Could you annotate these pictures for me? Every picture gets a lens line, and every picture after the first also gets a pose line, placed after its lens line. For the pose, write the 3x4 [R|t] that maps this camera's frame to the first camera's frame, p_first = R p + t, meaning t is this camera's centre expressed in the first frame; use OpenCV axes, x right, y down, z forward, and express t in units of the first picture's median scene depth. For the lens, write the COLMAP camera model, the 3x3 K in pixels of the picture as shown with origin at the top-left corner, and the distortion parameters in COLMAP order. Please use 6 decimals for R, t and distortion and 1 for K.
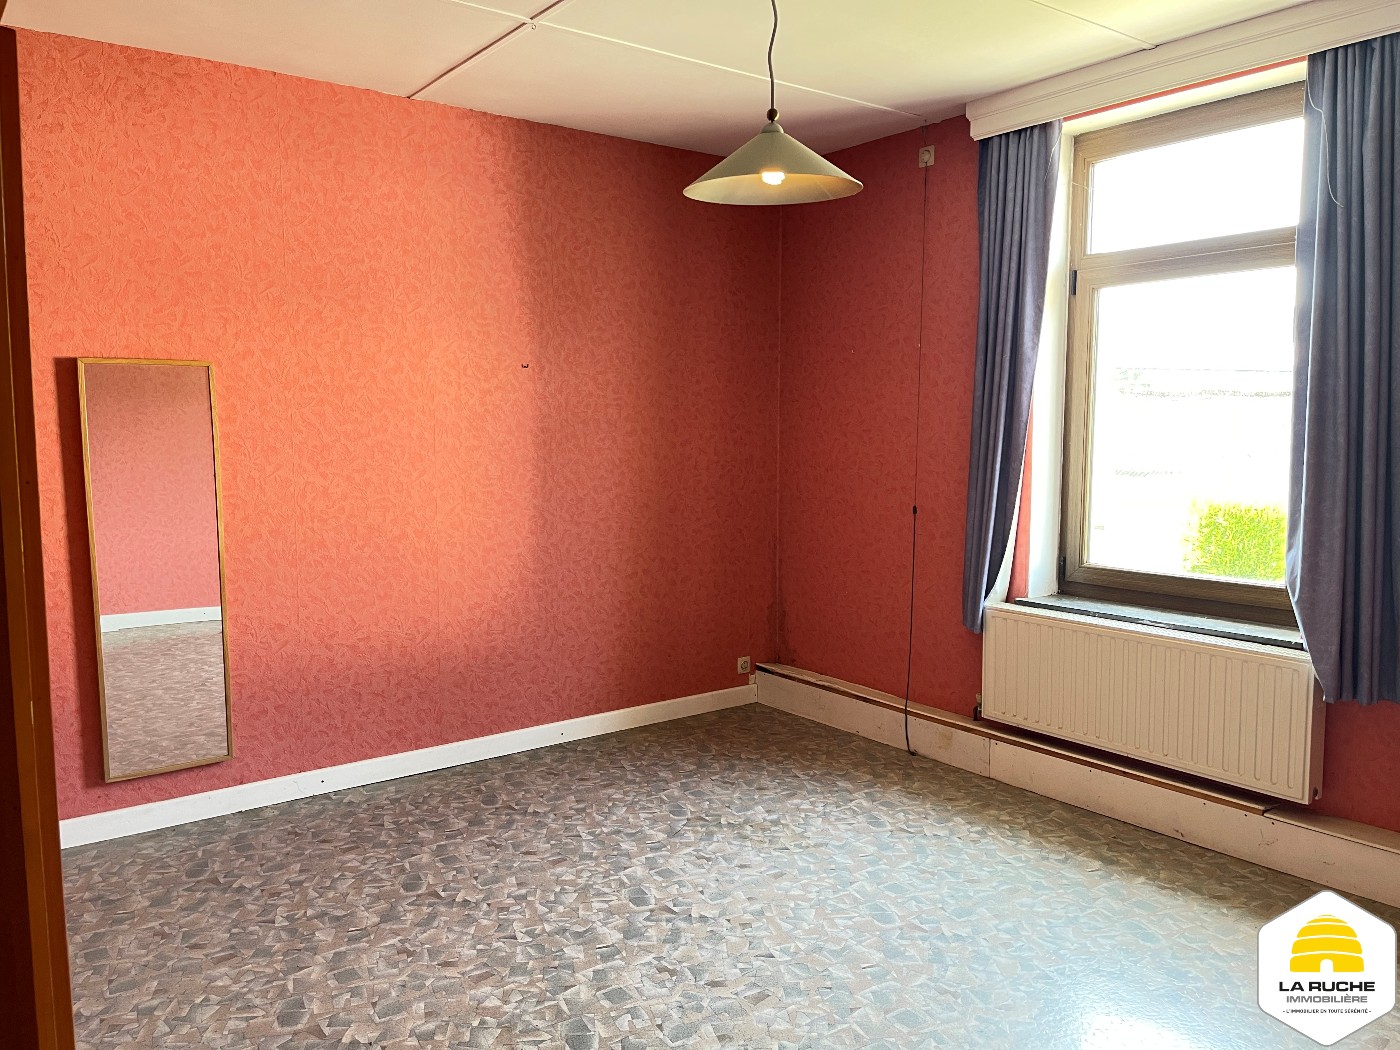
lens RADIAL K [[1053.7, 0, 700.1], [0, 1053.7, 516.6], [0, 0, 1]] dist [0.036537, -0.020327]
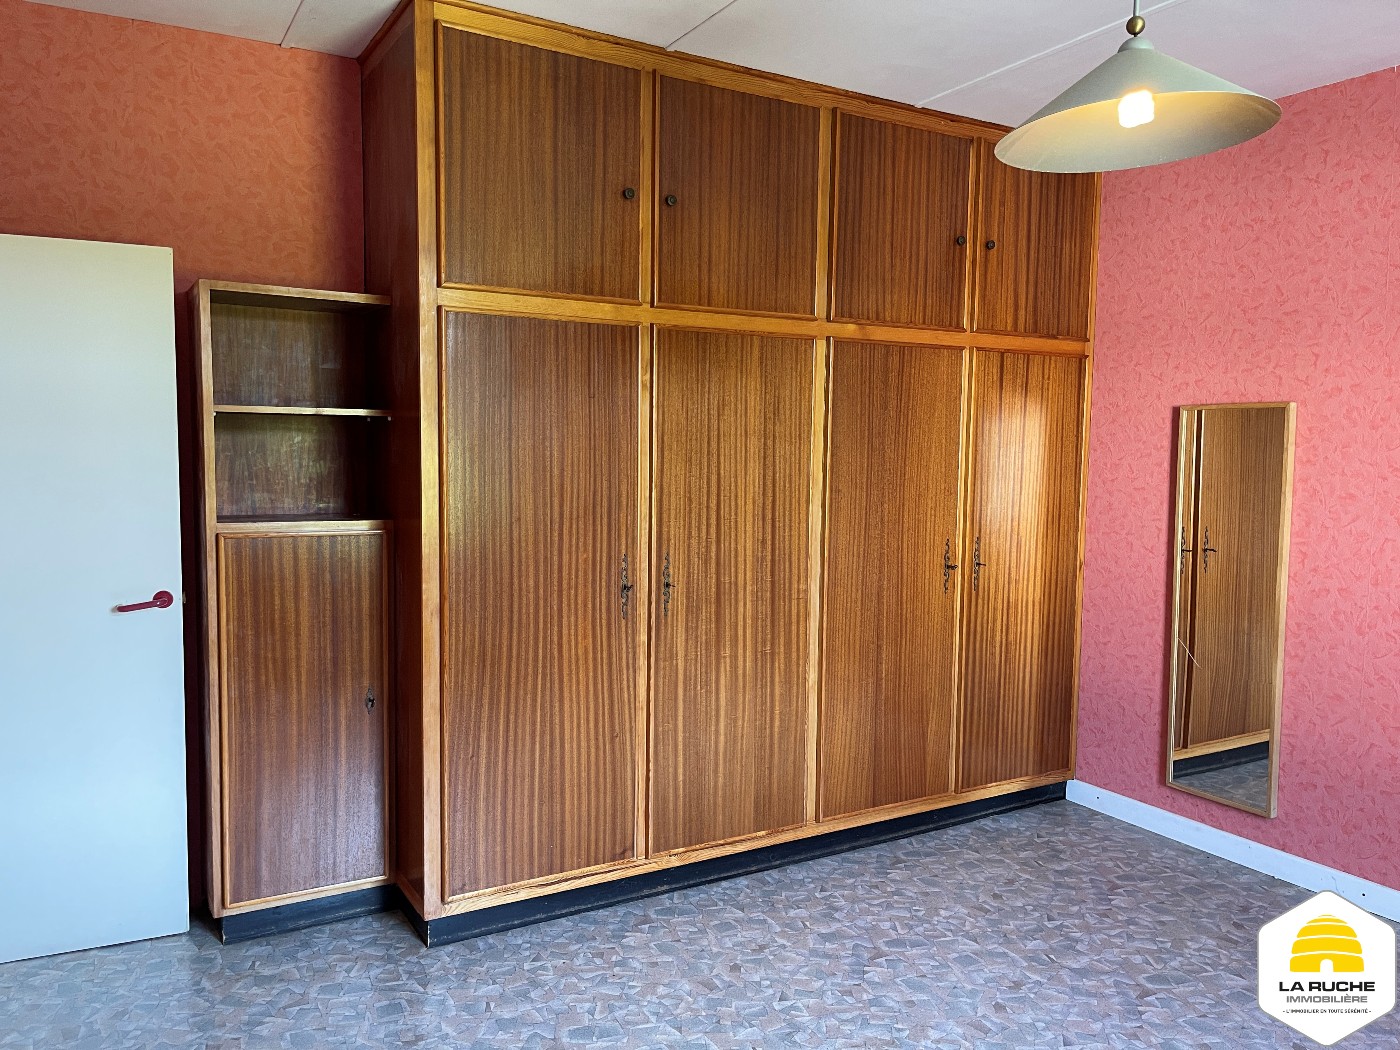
lens RADIAL K [[1053.7, 0, 697.9], [0, 1053.7, 519.6], [0, 0, 1]] dist [0.036537, -0.020327]
pose [[-0.115086, 0.069486, -0.990922, 0.627140], [-0.108927, 0.990652, 0.082117, -0.068009], [0.987365, 0.117389, -0.106441, 0.649900]]
